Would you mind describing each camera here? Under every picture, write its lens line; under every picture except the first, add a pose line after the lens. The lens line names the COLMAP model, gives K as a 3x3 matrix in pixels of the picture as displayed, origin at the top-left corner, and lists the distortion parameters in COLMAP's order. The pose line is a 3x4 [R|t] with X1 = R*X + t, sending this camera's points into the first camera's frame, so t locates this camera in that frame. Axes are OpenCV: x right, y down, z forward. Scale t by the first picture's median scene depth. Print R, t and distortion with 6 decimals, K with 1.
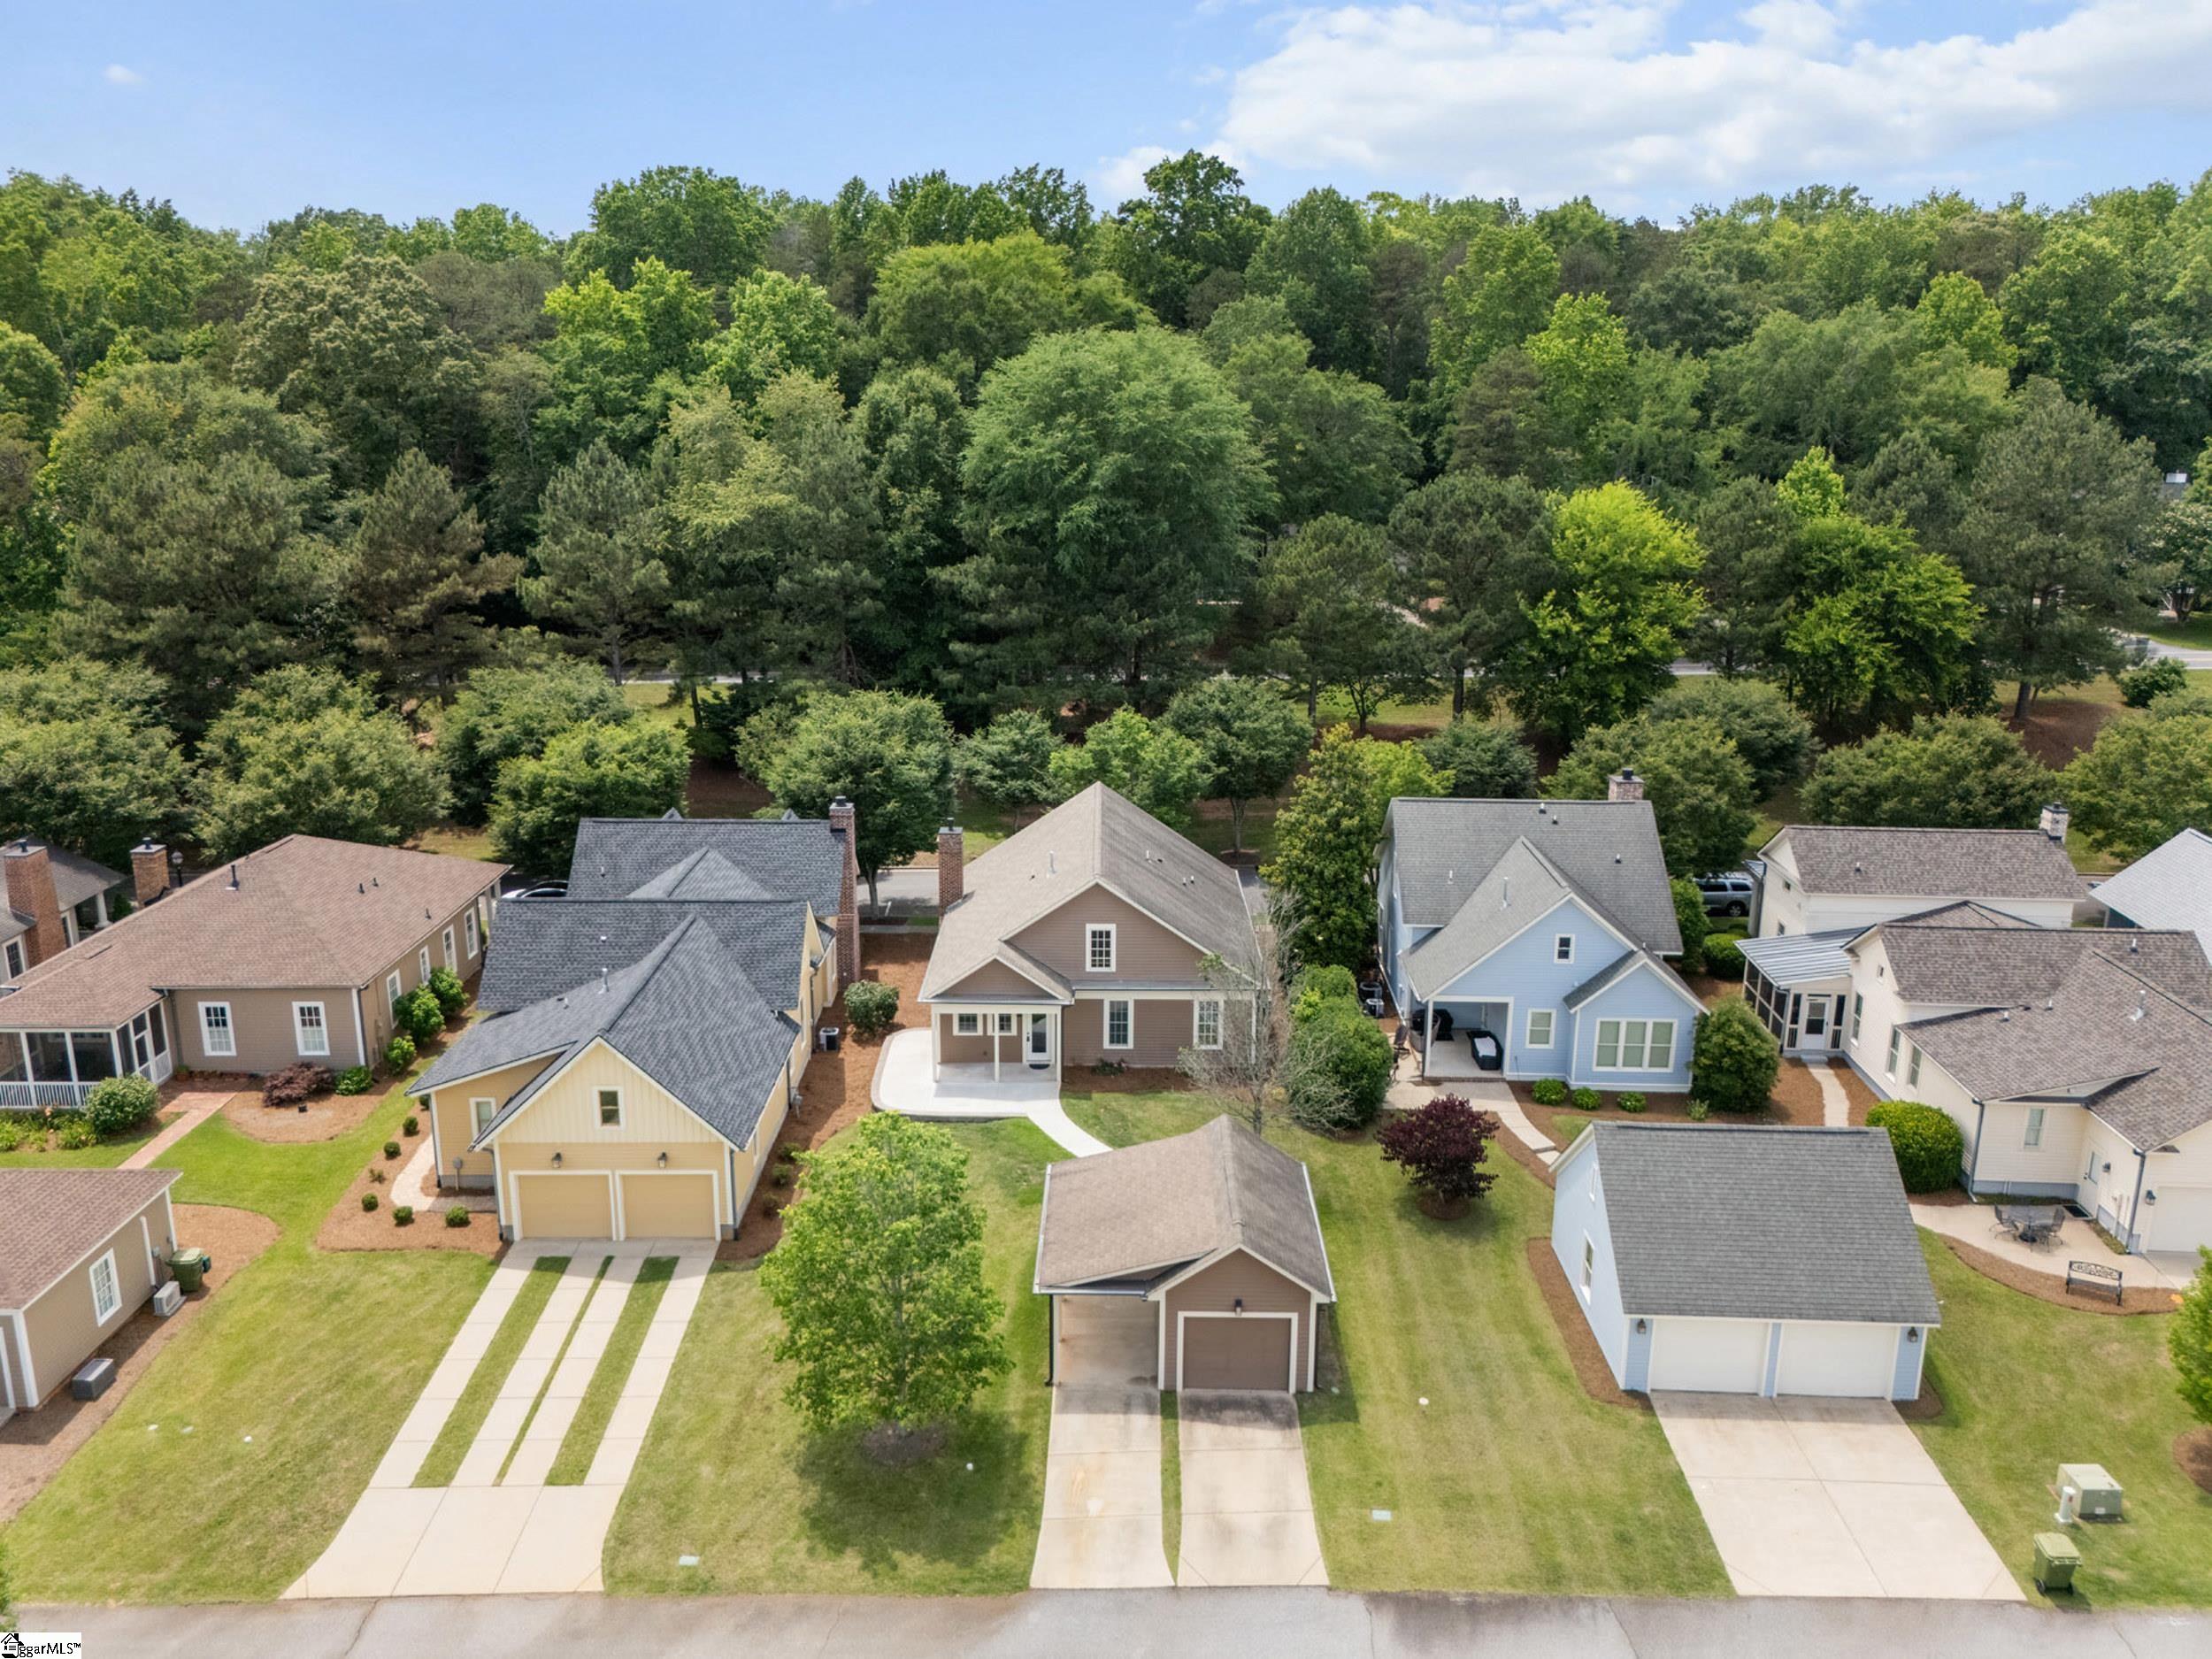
lens RADIAL K [[1689.7, 0, 1059.7], [0, 1689.7, 825.7], [0, 0, 1]] dist [0.192250, -0.500224]
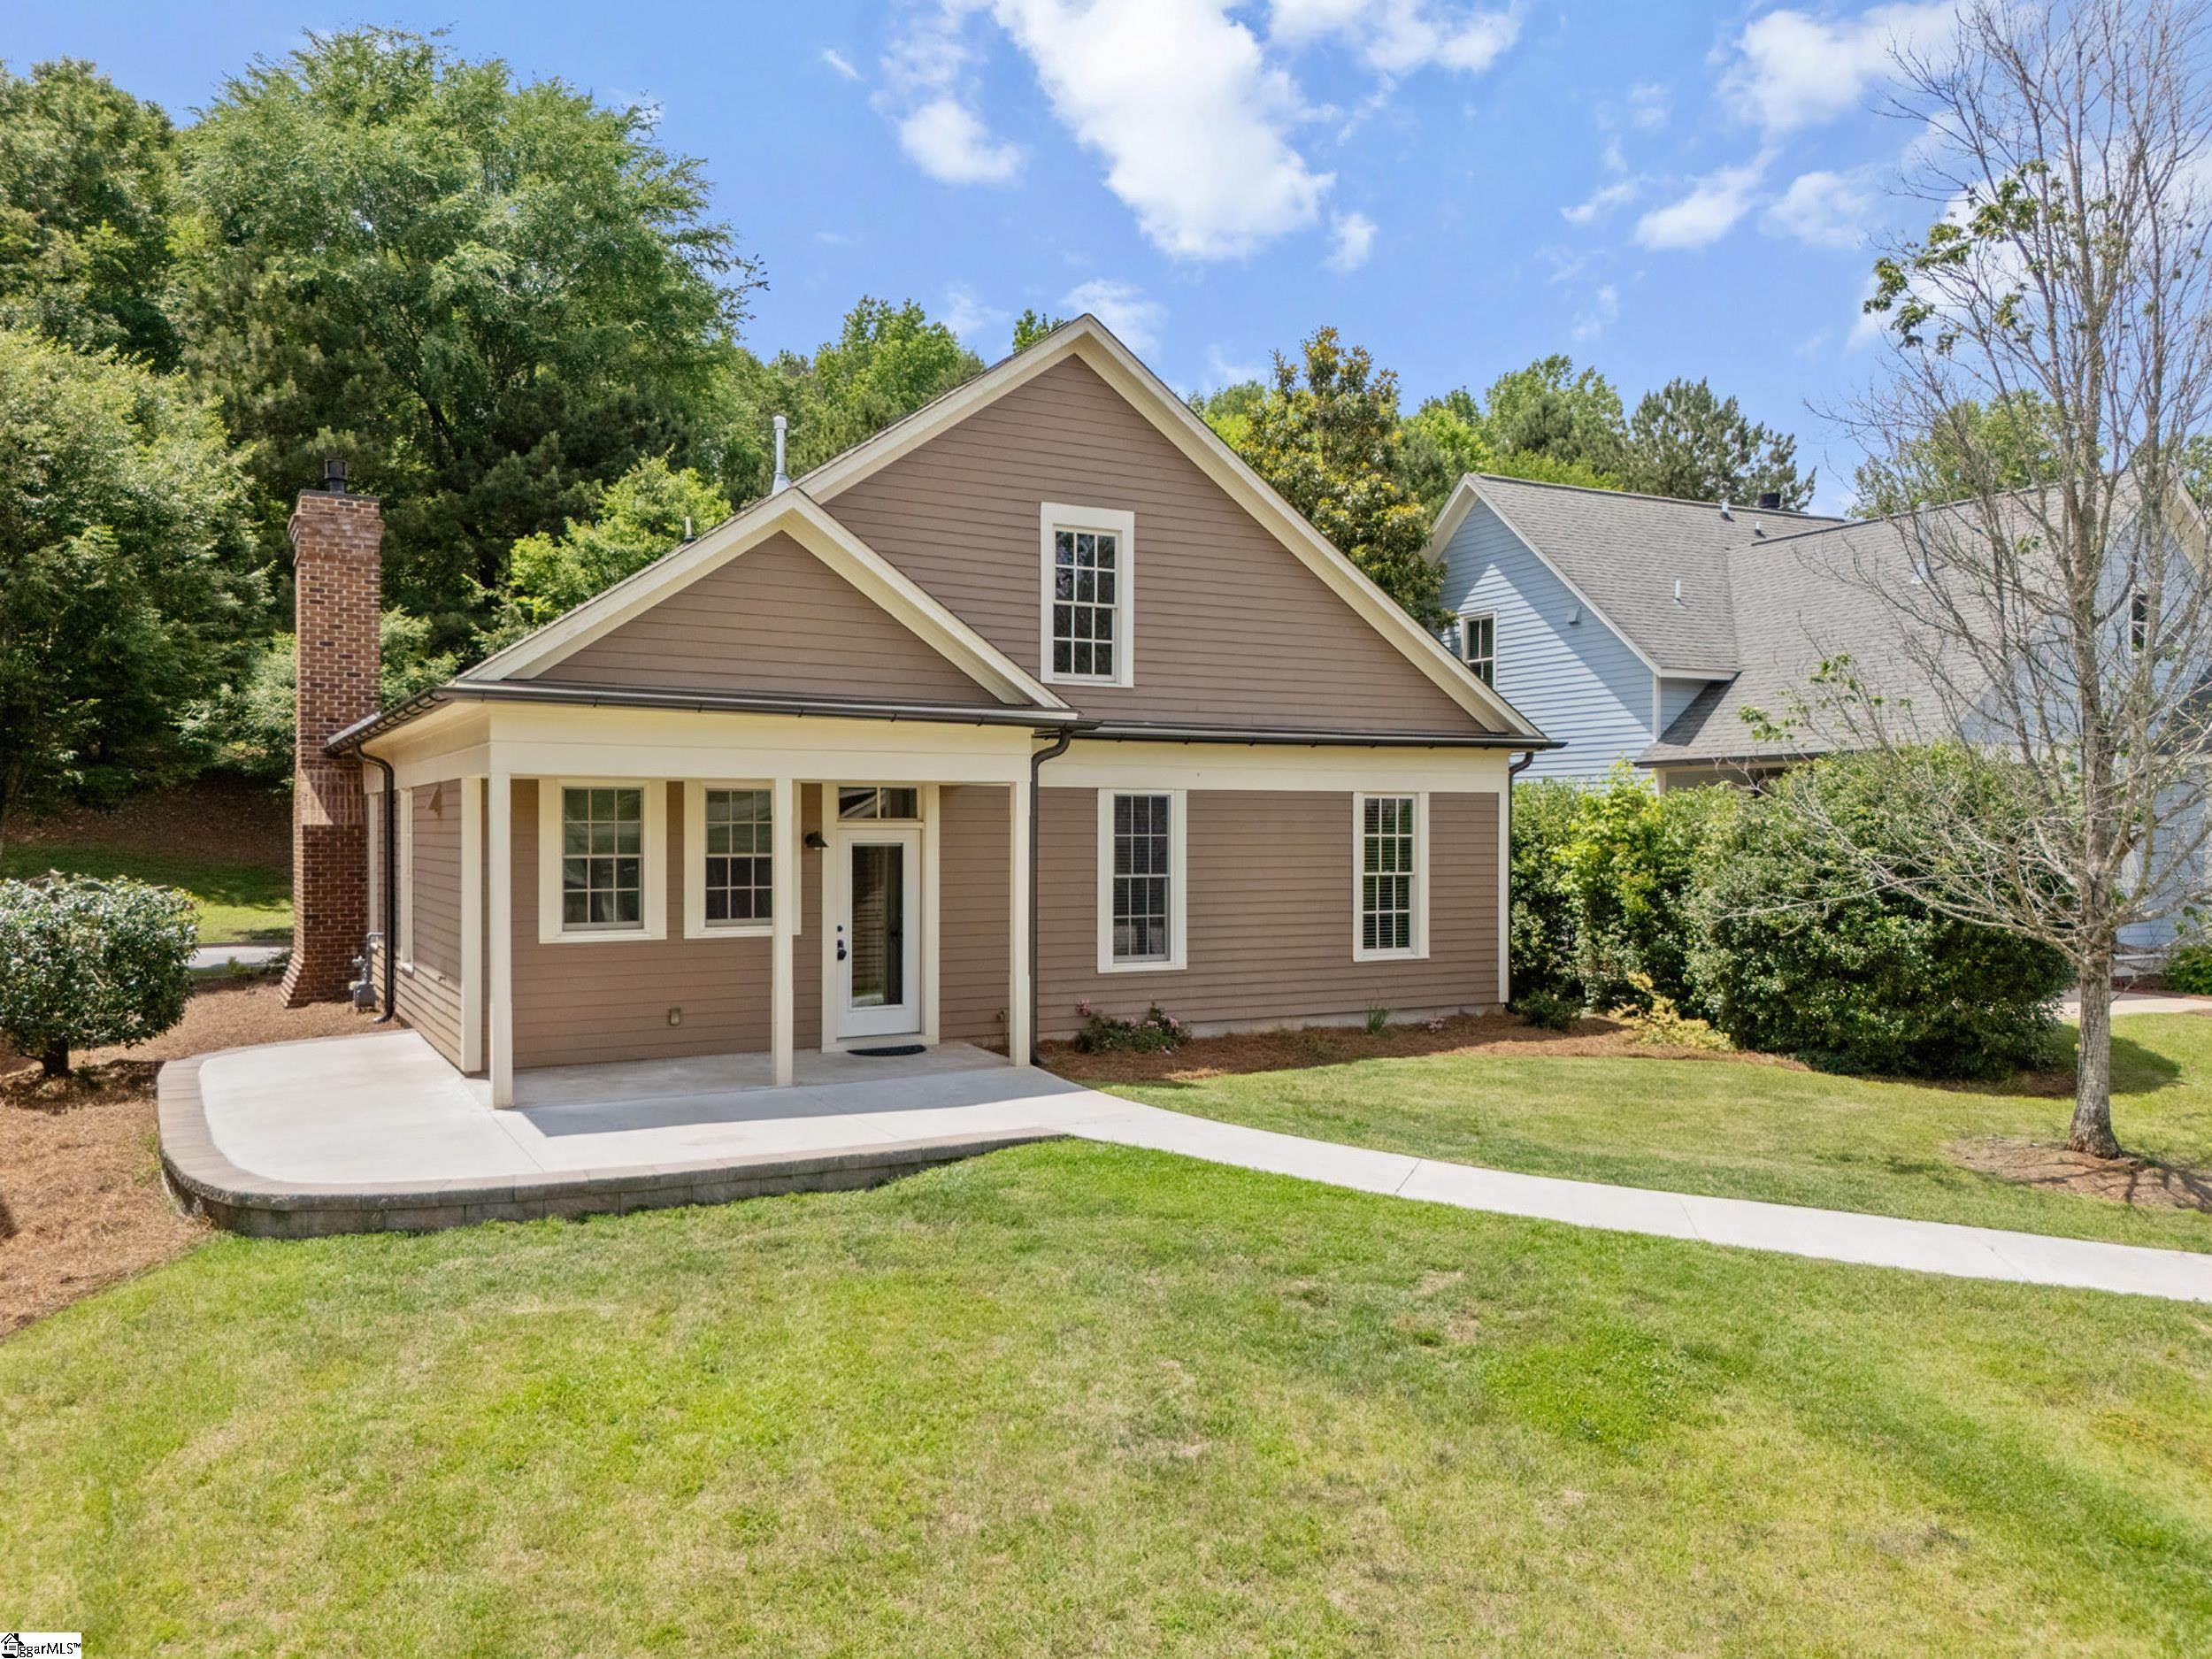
lens RADIAL K [[1612.1, 0, 1098.0], [0, 1612.1, 821.3], [0, 0, 1]] dist [0.070362, -0.066273]
pose [[0.859738, 0.006900, 0.510689, -0.108795], [0.121434, 0.968473, -0.217516, 0.164205], [-0.496090, 0.249021, 0.831795, 0.775329]]
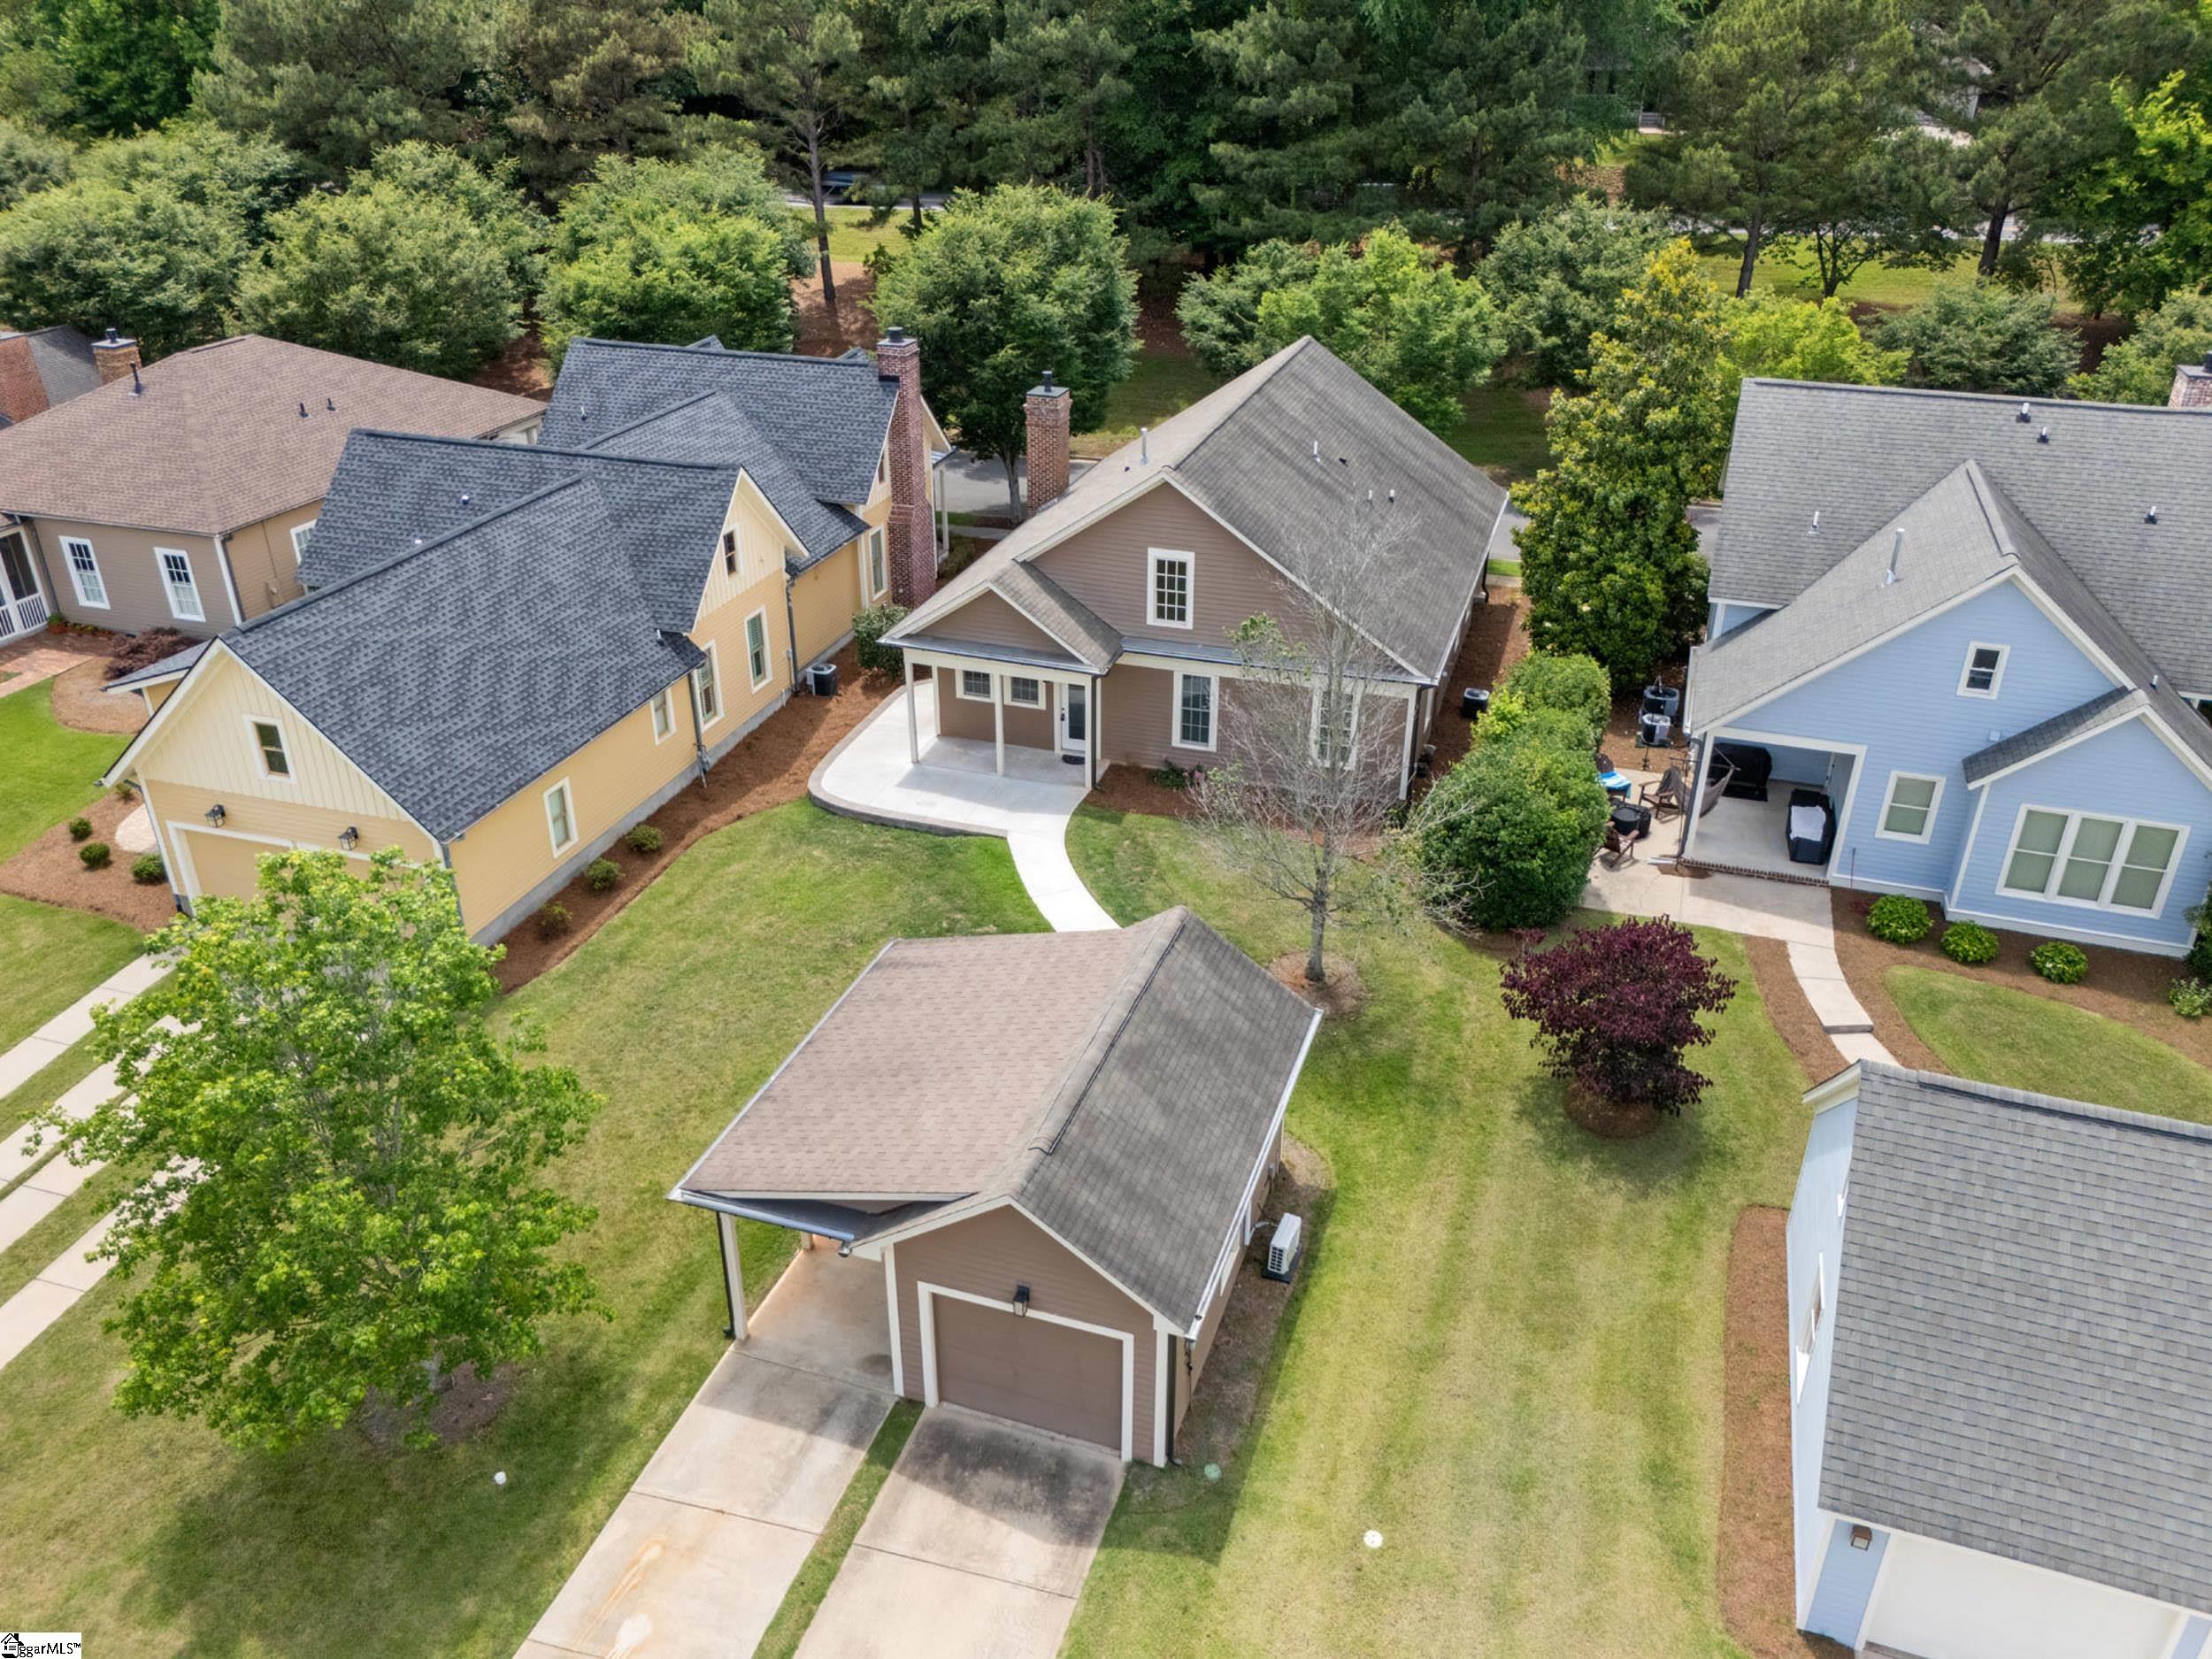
lens RADIAL K [[1612.1, 0, 1098.0], [0, 1612.1, 821.3], [0, 0, 1]] dist [0.070362, -0.066273]
pose [[0.951693, 0.140156, -0.273199, 0.170988], [-0.075270, 0.969087, 0.234957, 0.017289], [0.297684, -0.203044, 0.932822, 0.413927]]
